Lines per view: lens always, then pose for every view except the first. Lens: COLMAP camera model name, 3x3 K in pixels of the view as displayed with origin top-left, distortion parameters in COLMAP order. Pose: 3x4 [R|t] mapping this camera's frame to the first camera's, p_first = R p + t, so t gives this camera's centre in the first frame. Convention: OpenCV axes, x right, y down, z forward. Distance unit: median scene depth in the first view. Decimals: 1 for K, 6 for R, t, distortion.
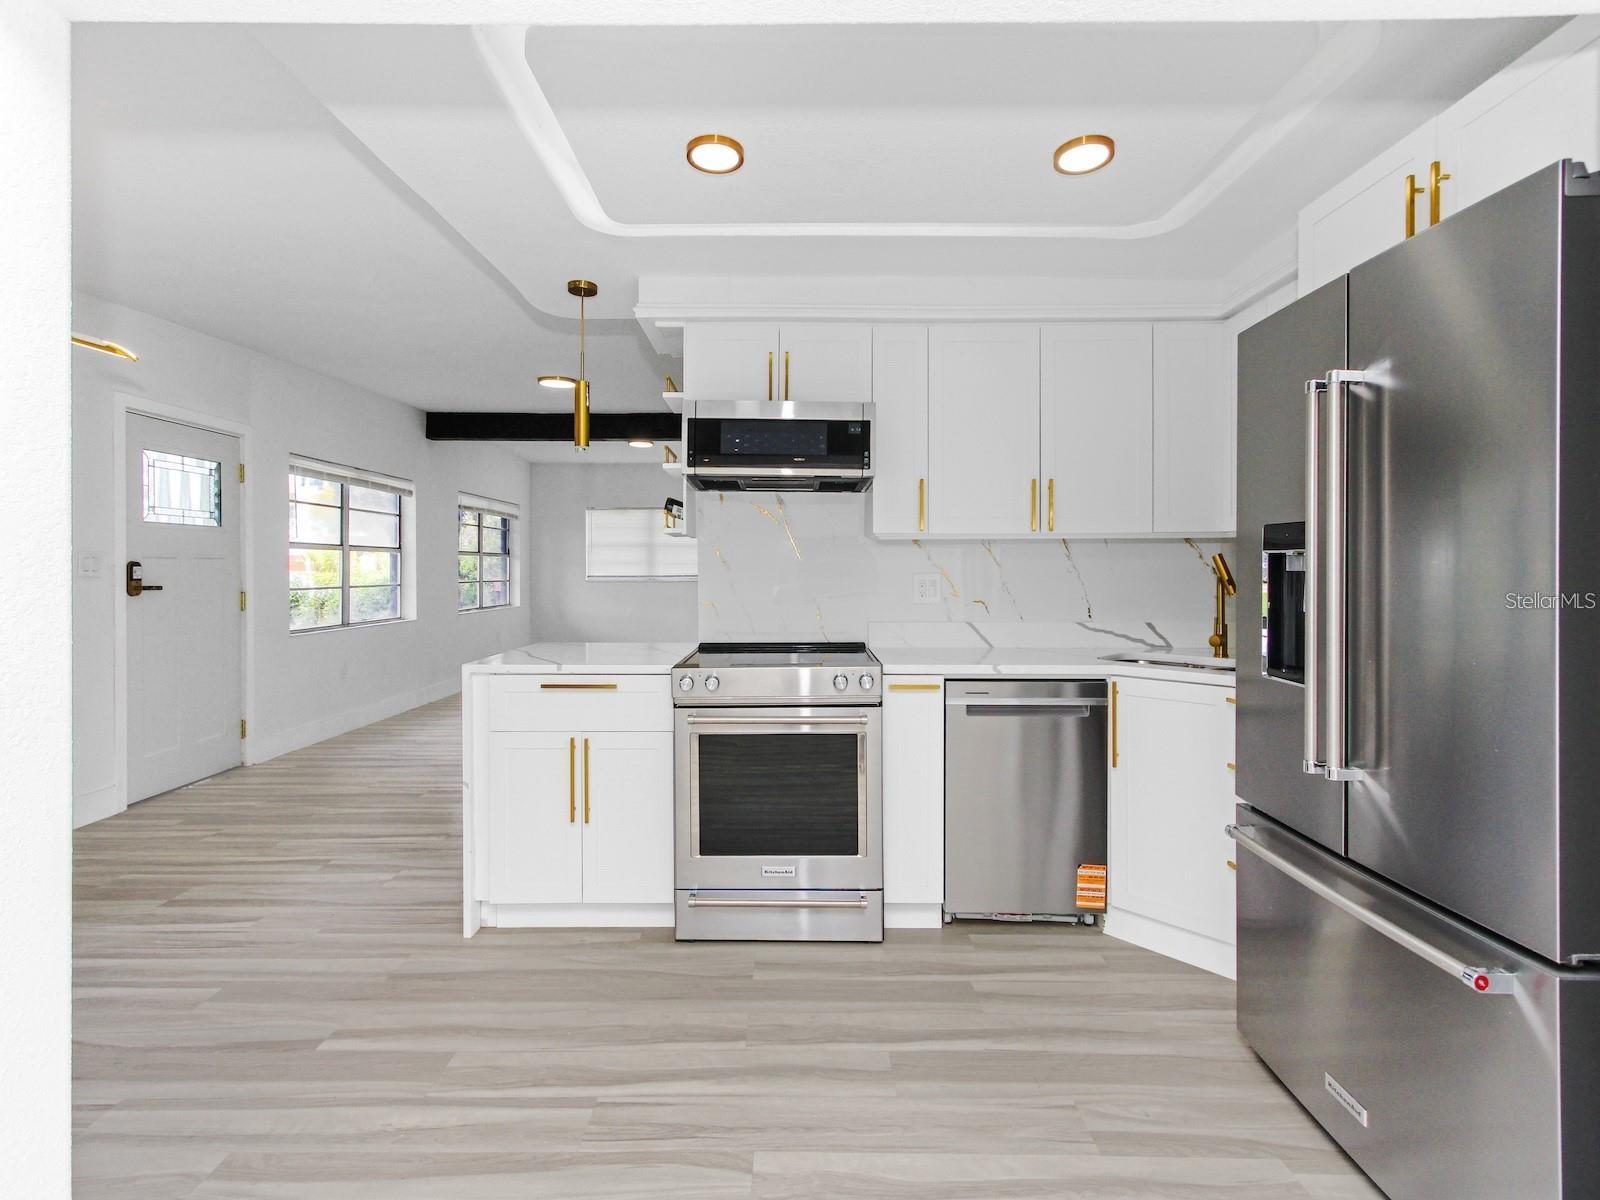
lens RADIAL K [[778.1, 0, 800.0], [0, 778.1, 600.0], [0, 0, 1]] dist [0.016462, 0.000318]
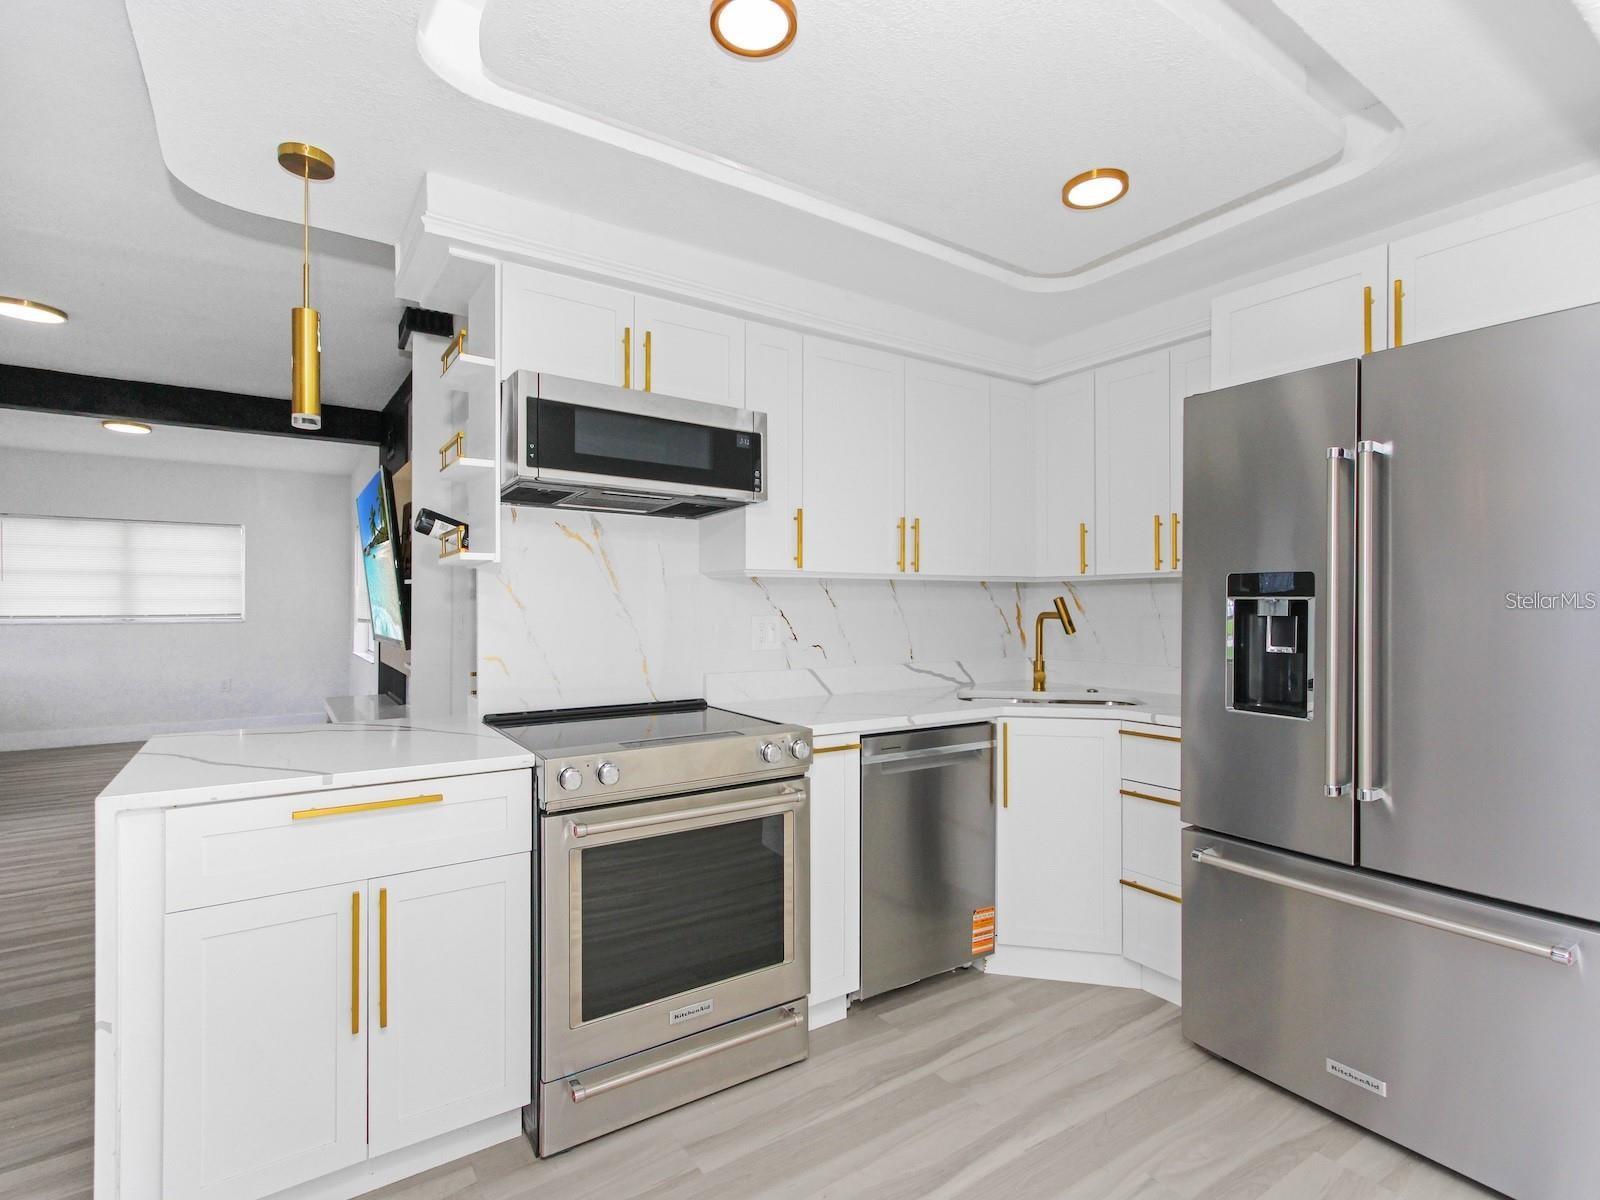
lens RADIAL K [[744.7, 0, 717.1], [0, 744.7, 624.5], [0, 0, 1]] dist [0.011515, 0.000171]
pose [[0.816323, -0.014079, 0.577425, -0.421159], [0.021466, 0.999752, -0.005971, -0.023137], [-0.577197, 0.017270, 0.816422, 0.385646]]
